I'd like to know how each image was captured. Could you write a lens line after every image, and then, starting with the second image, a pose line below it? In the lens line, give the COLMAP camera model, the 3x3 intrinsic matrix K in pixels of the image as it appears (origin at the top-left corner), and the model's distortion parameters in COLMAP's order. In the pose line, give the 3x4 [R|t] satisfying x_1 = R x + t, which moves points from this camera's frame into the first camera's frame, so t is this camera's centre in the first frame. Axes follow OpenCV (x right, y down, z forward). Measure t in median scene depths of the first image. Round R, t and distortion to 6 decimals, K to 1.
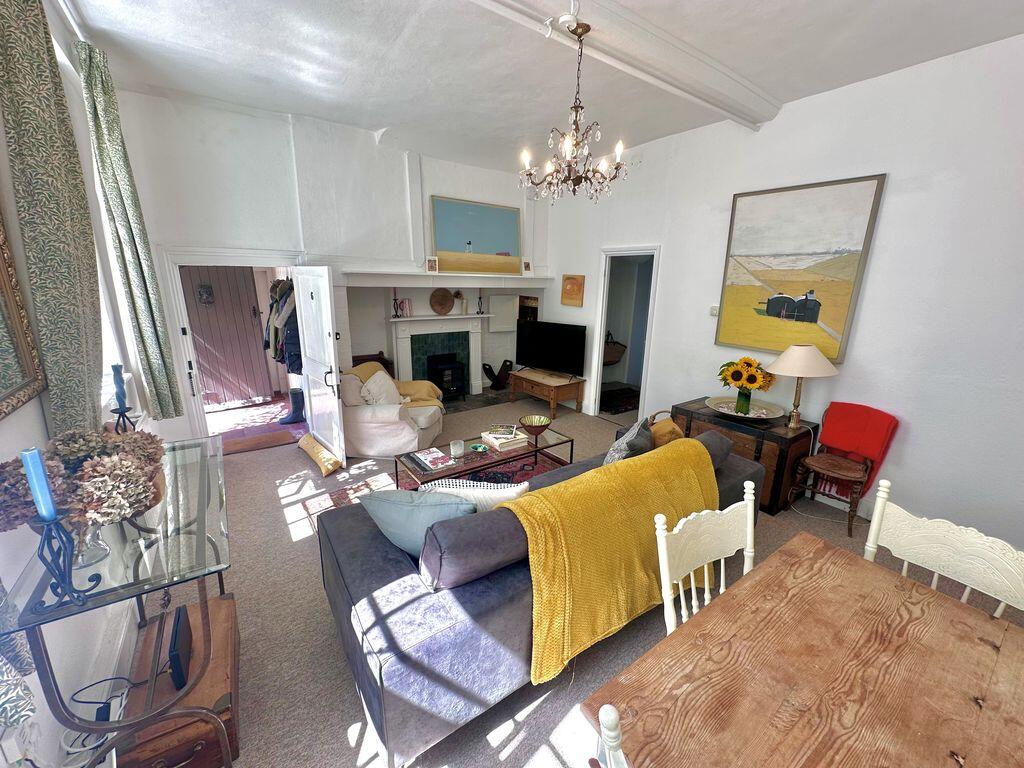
lens RADIAL K [[409.3, 0, 511.4], [0, 409.3, 385.3], [0, 0, 1]] dist [-0.000525, -0.000049]
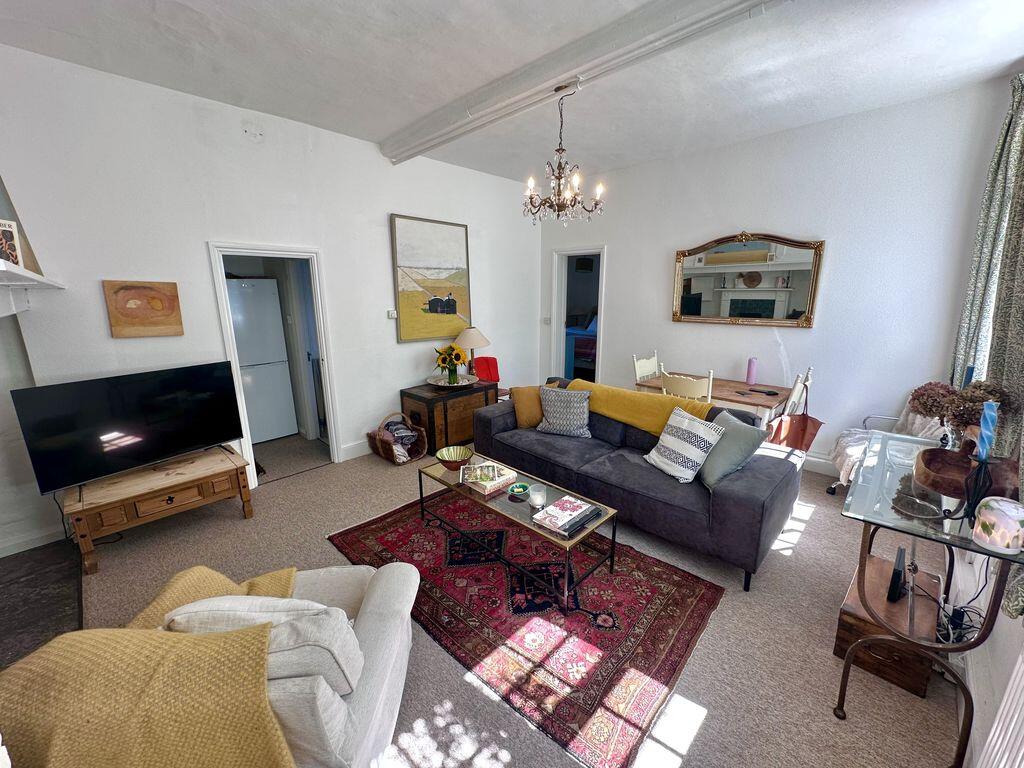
lens RADIAL K [[409.3, 0, 510.9], [0, 409.3, 386.0], [0, 0, 1]] dist [-0.000525, -0.000049]
pose [[-0.177311, -0.243265, 0.953616, -0.749289], [0.250833, 0.925799, 0.282807, -0.258495], [-0.951653, 0.289343, -0.103135, 0.944716]]
